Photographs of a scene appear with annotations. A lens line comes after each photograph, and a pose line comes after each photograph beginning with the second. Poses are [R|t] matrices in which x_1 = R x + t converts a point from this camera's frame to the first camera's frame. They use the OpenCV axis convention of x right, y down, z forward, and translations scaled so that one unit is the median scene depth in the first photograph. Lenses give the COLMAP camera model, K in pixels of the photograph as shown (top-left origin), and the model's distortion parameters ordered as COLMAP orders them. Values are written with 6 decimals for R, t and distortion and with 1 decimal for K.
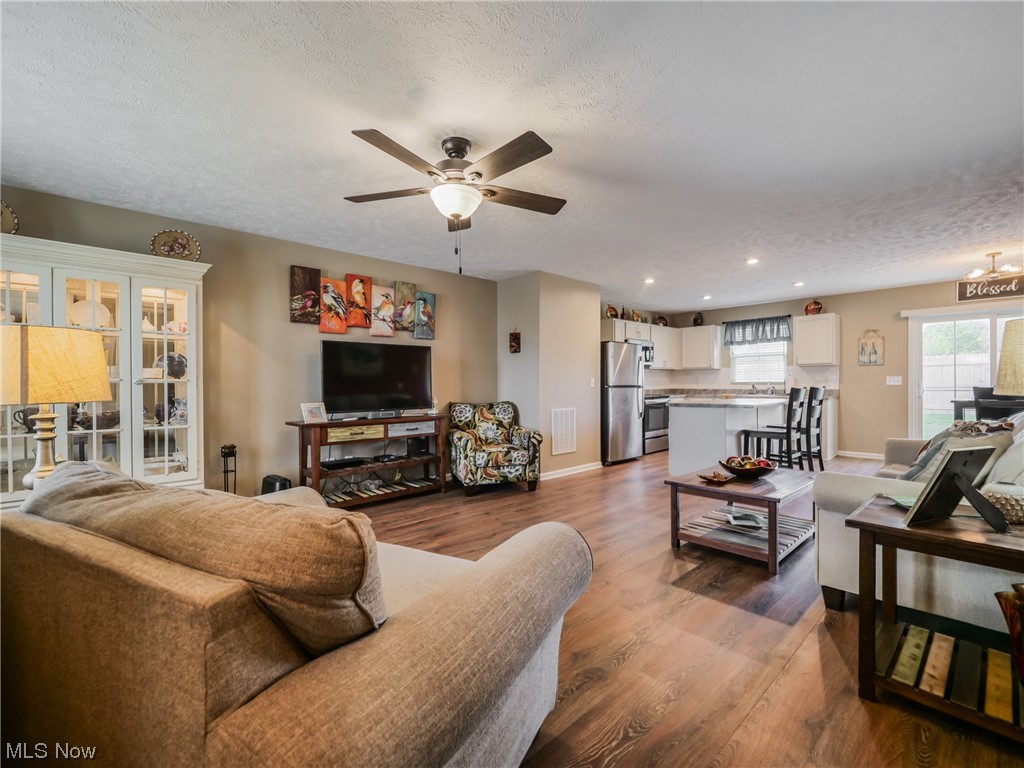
lens RADIAL K [[447.4, 0, 509.5], [0, 447.4, 388.6], [0, 0, 1]] dist [-0.003154, -0.000304]
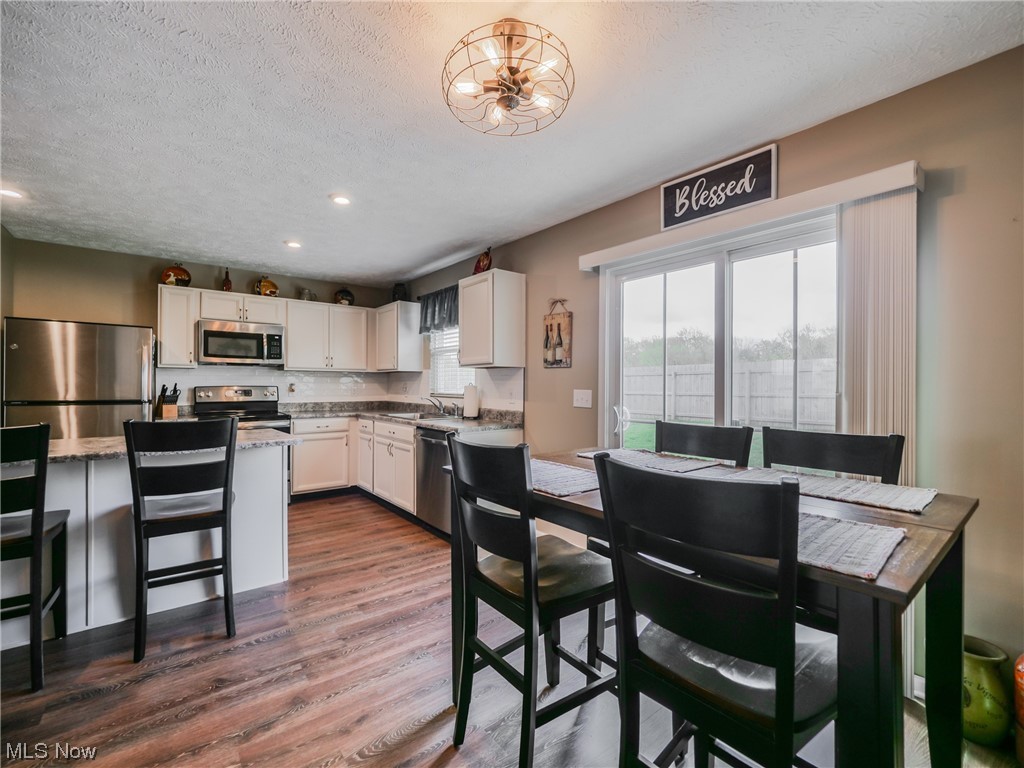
lens RADIAL K [[447.4, 0, 513.6], [0, 447.4, 387.6], [0, 0, 1]] dist [-0.003154, -0.000304]
pose [[0.997541, 0.014330, -0.068607, 1.039042], [-0.014639, 0.999885, -0.004007, -0.034829], [0.068542, 0.005001, 0.997636, 0.625759]]
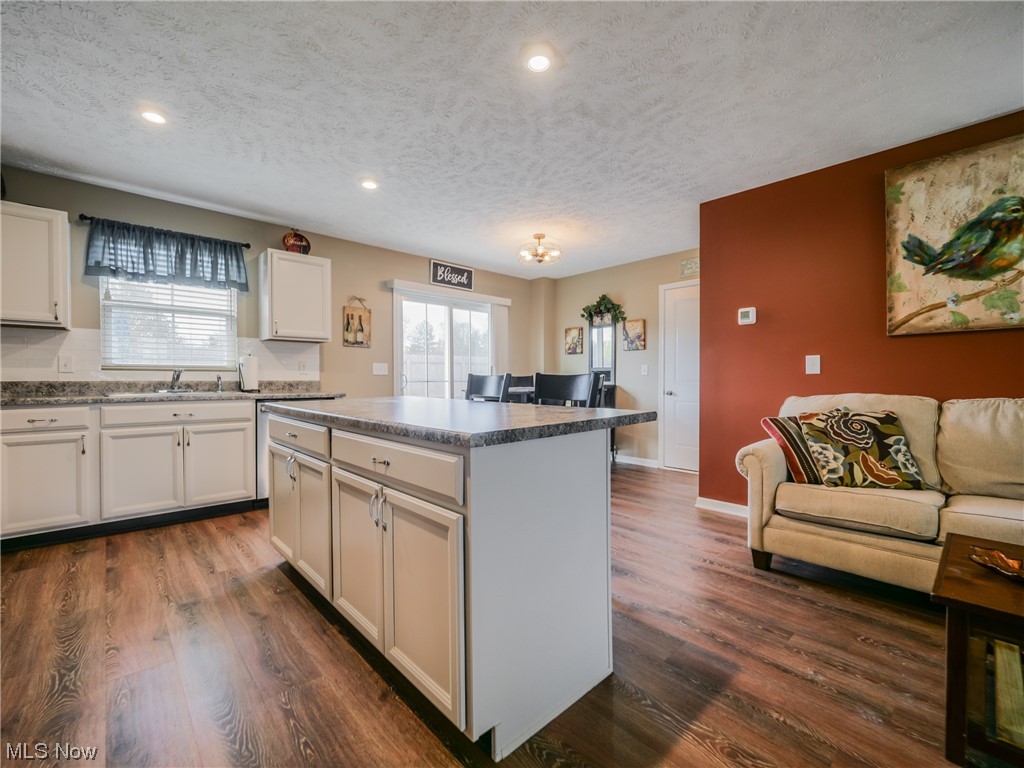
lens RADIAL K [[447.4, 0, 513.7], [0, 447.4, 384.0], [0, 0, 1]] dist [-0.003154, -0.000304]
pose [[-0.002112, -0.004496, 0.999988, 0.125356], [0.008317, 0.999955, 0.004514, 0.006677], [-0.999963, 0.008327, -0.002074, 0.982165]]
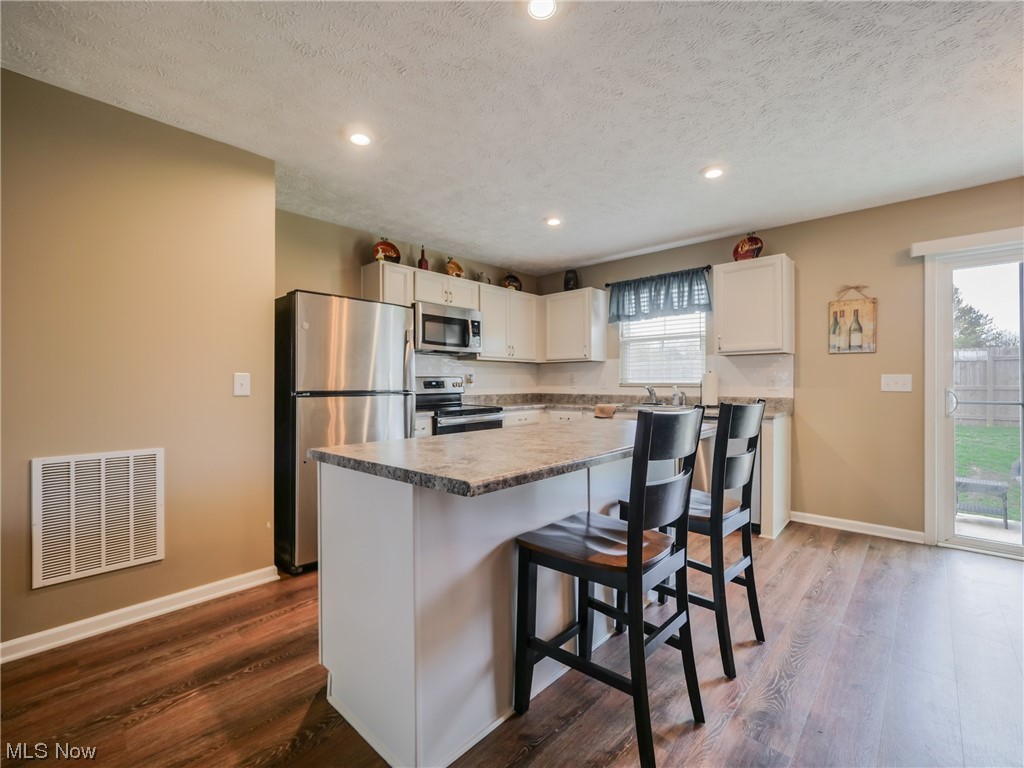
lens RADIAL K [[447.4, 0, 506.2], [0, 447.4, 383.5], [0, 0, 1]] dist [-0.003154, -0.000304]
pose [[0.997144, 0.005675, 0.075307, 0.476721], [-0.004930, 0.999937, -0.010071, -0.012741], [-0.075359, 0.009671, 0.997110, 0.661974]]
